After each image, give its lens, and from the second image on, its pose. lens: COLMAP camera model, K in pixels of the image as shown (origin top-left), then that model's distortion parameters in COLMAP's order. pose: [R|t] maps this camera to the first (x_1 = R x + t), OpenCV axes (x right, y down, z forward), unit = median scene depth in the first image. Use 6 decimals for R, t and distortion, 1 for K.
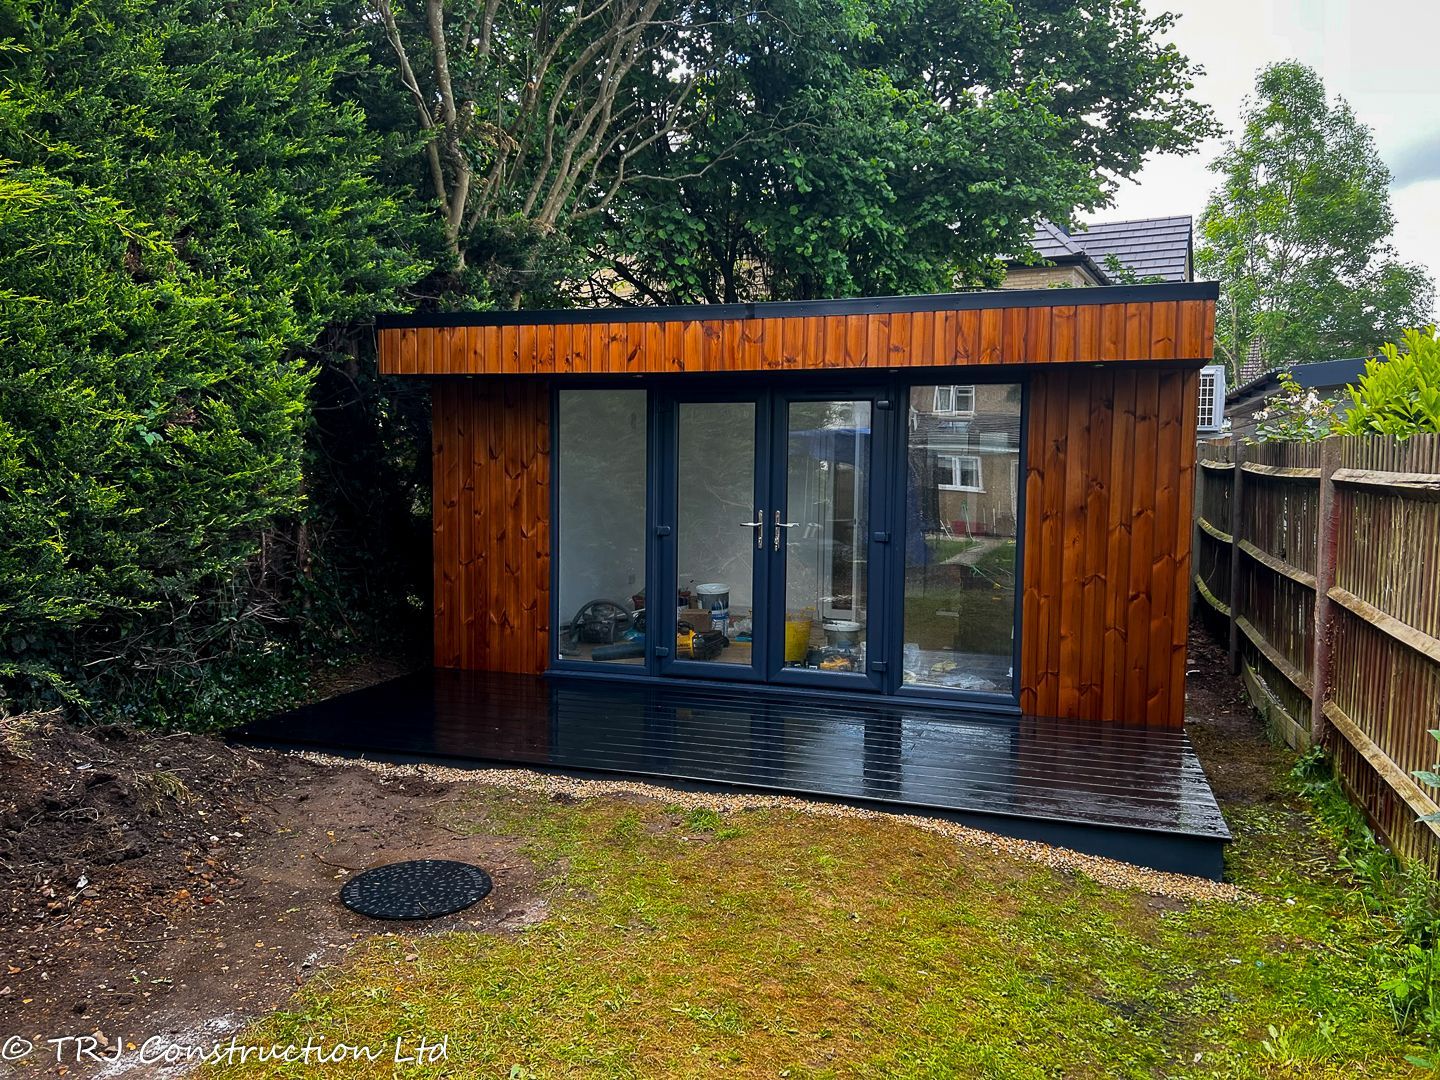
lens RADIAL K [[1084.3, 0, 728.2], [0, 1084.3, 549.9], [0, 0, 1]] dist [0.057509, -0.061617]
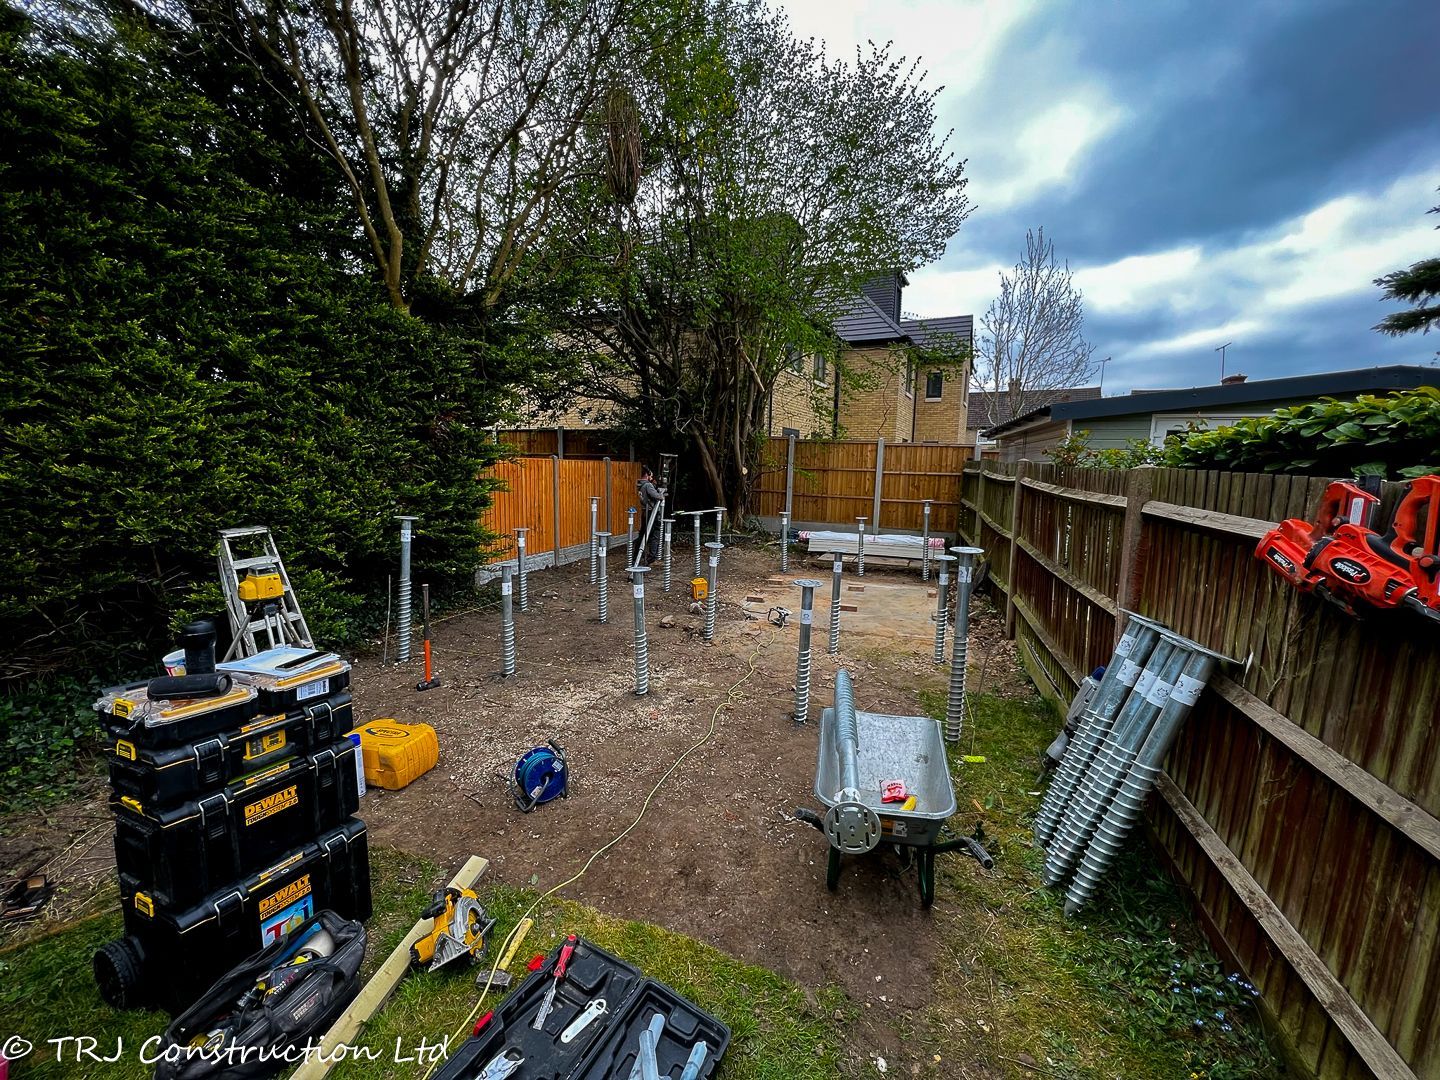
lens RADIAL K [[577.1, 0, 721.9], [0, 577.1, 542.8], [0, 0, 1]] dist [-0.003237, -0.000002]
pose [[0.999978, 0.002677, 0.006024, 0.148459], [-0.003045, 0.998075, 0.061947, -0.058277], [-0.005846, -0.061964, 0.998061, 0.425825]]
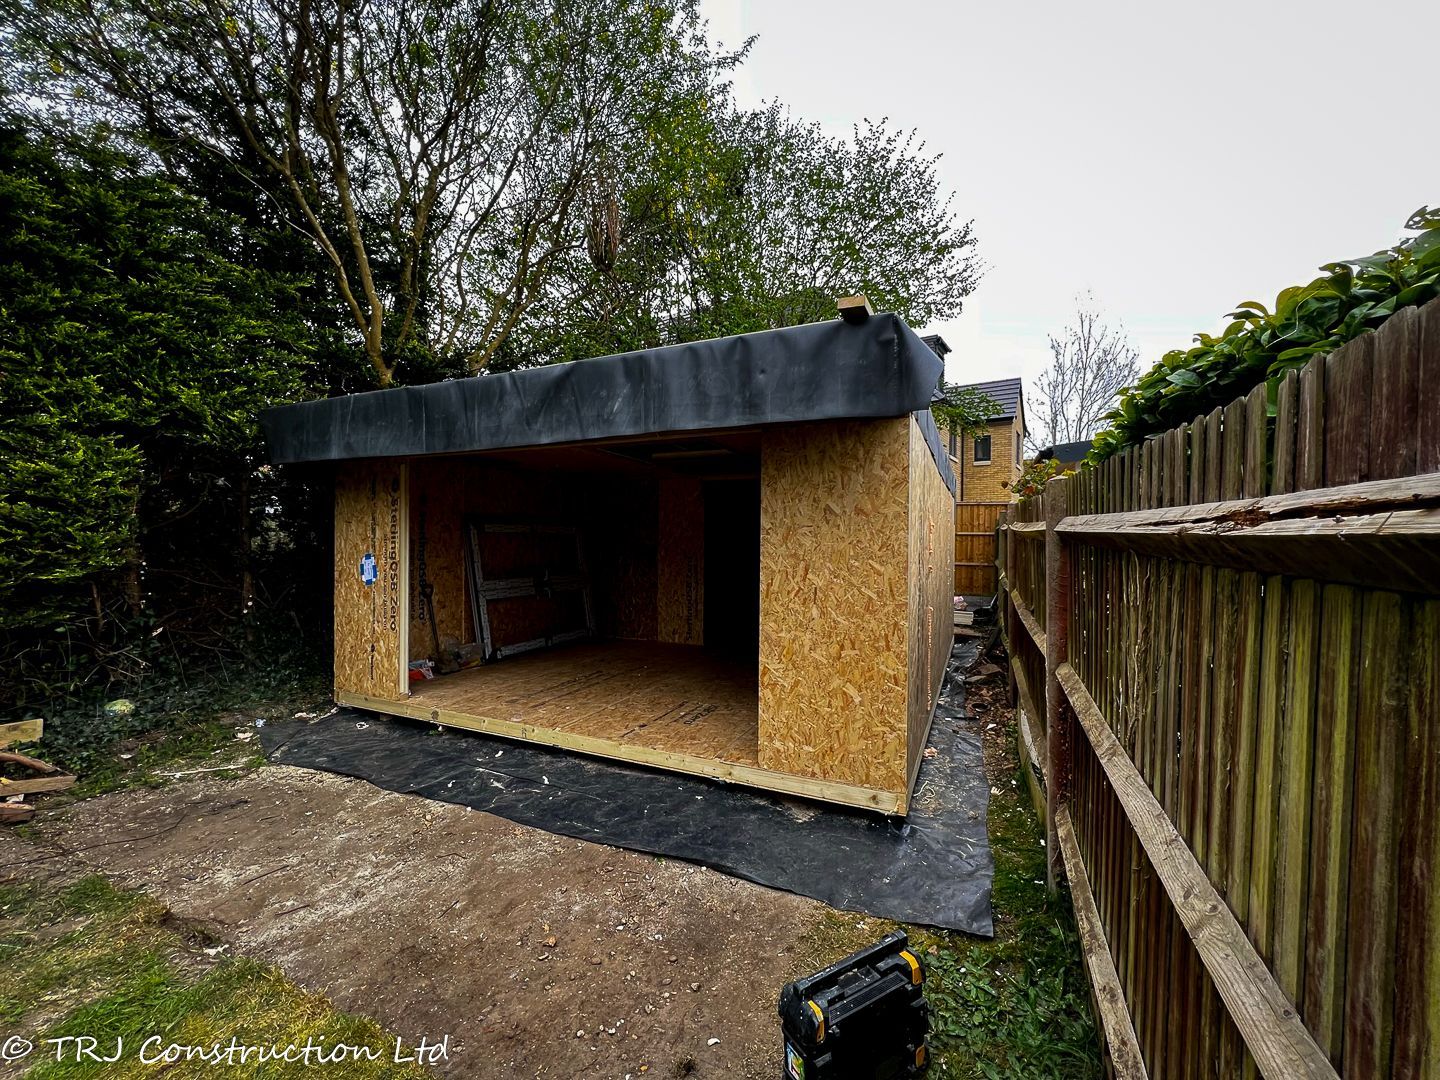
lens RADIAL K [[577.1, 0, 722.7], [0, 577.1, 541.5], [0, 0, 1]] dist [-0.003237, -0.000002]
pose [[0.993563, -0.006136, -0.113113, 0.308245], [-0.001671, 0.997629, -0.068794, -0.023038], [0.113267, 0.068541, 0.991198, 0.479282]]
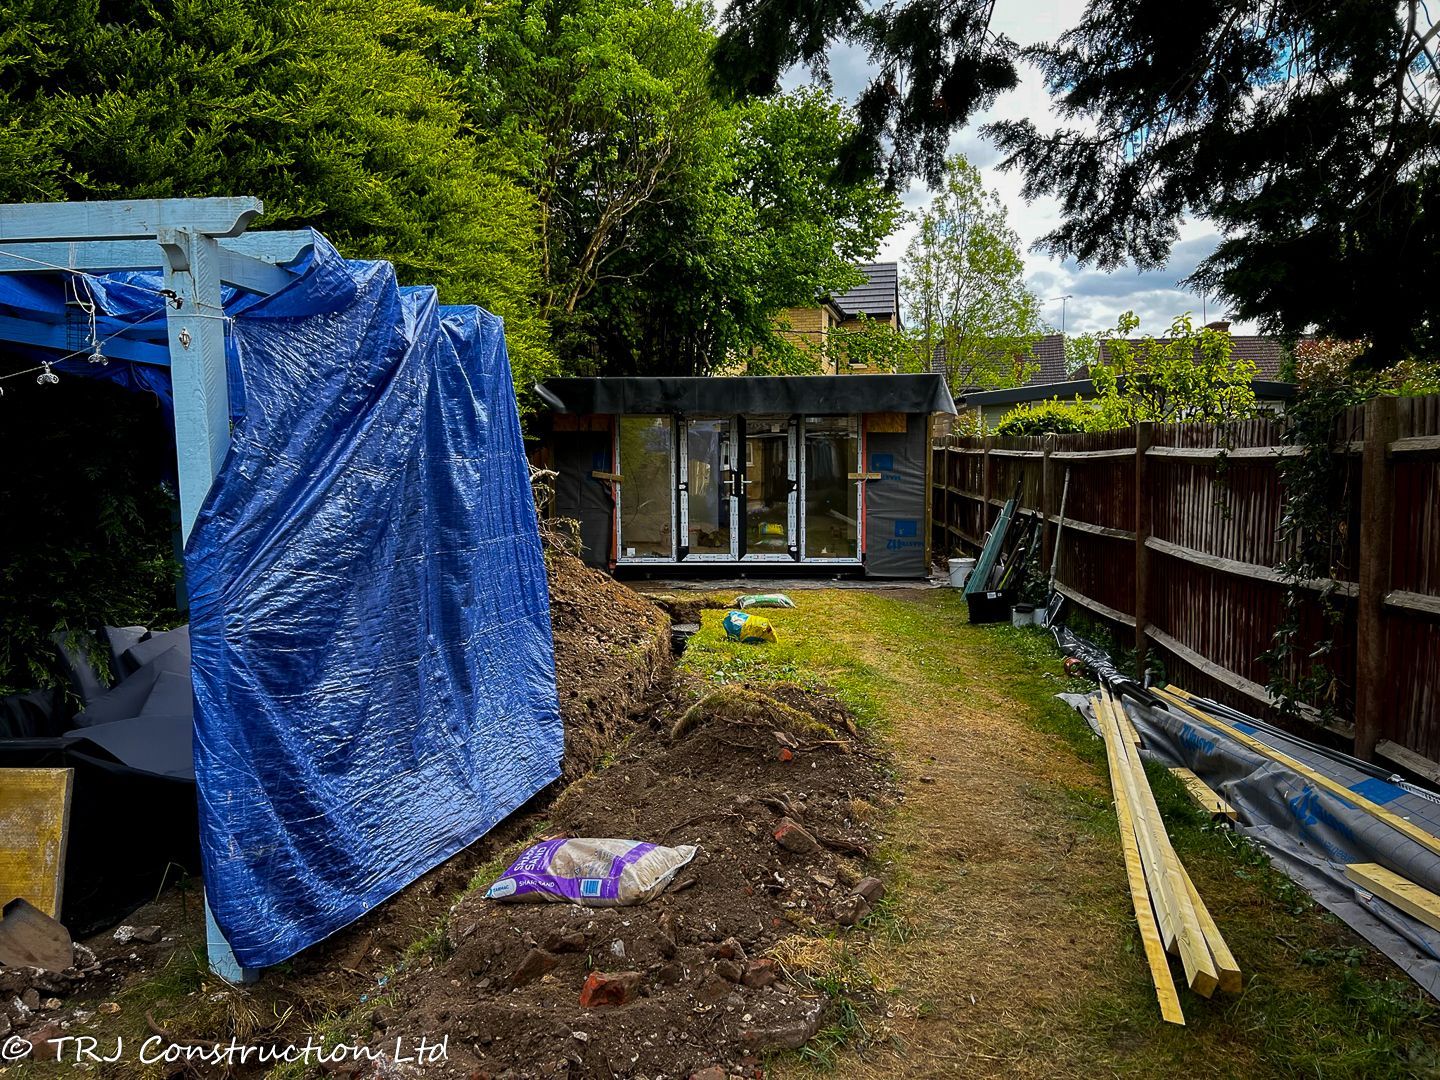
lens RADIAL K [[1095.3, 0, 712.7], [0, 1095.3, 547.9], [0, 0, 1]] dist [0.032476, -0.000092]
pose [[0.969407, -0.039226, 0.242305, -0.546875], [0.036291, 0.999204, 0.016565, 0.069194], [-0.242762, -0.007265, 0.970059, -1.035575]]
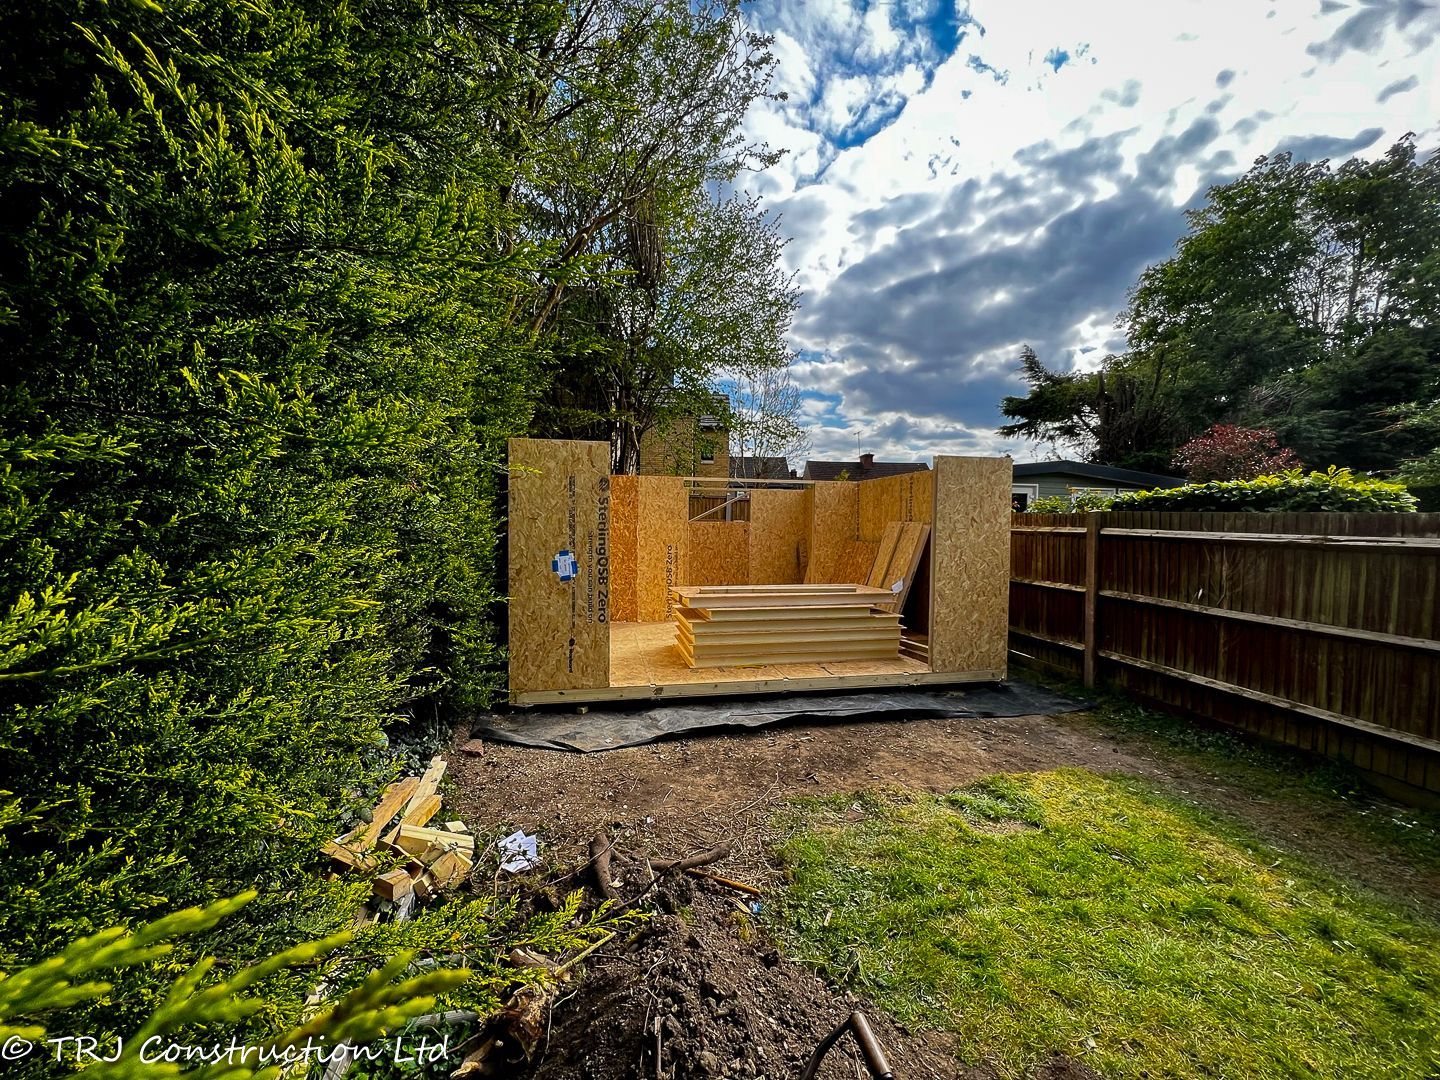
lens RADIAL K [[577.1, 0, 722.3], [0, 577.1, 543.6], [0, 0, 1]] dist [-0.003237, -0.000002]
pose [[0.863450, -0.020614, 0.504014, -0.460624], [0.036672, 0.999086, -0.021962, -0.042976], [-0.503100, 0.037446, 0.863416, 0.409347]]
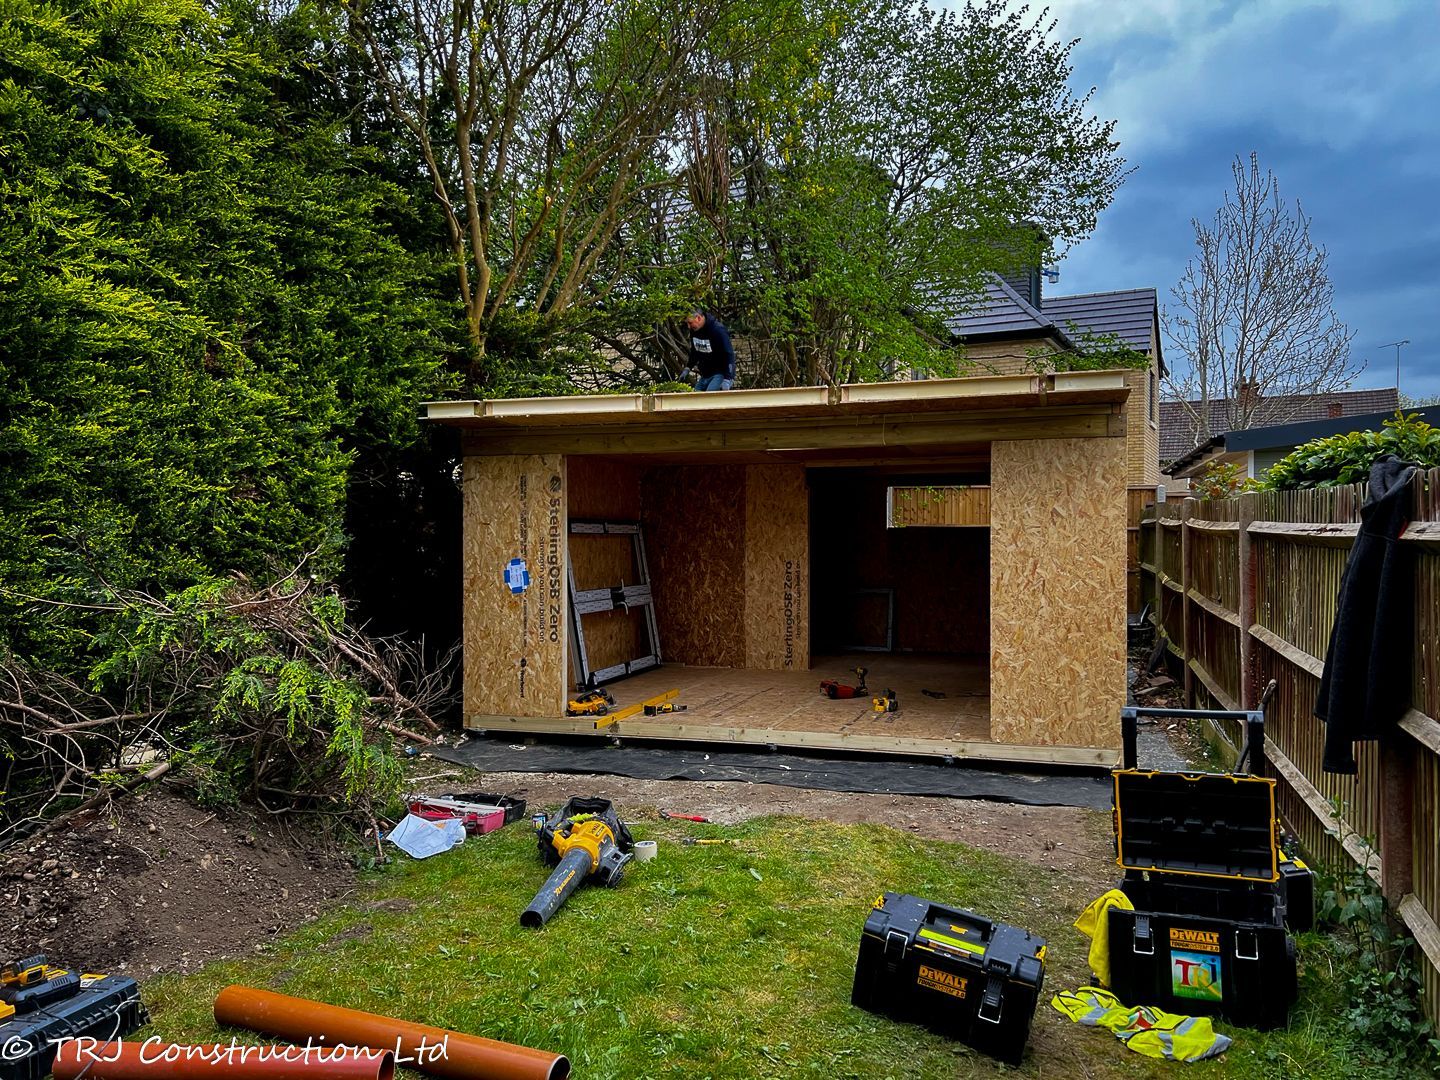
lens RADIAL K [[1084.3, 0, 731.2], [0, 1084.3, 543.2], [0, 0, 1]] dist [0.057509, -0.061617]
pose [[0.999832, -0.015695, 0.009481, -0.002942], [0.016301, 0.997577, -0.067635, 0.015503], [-0.008396, 0.067778, 0.997665, -0.124225]]
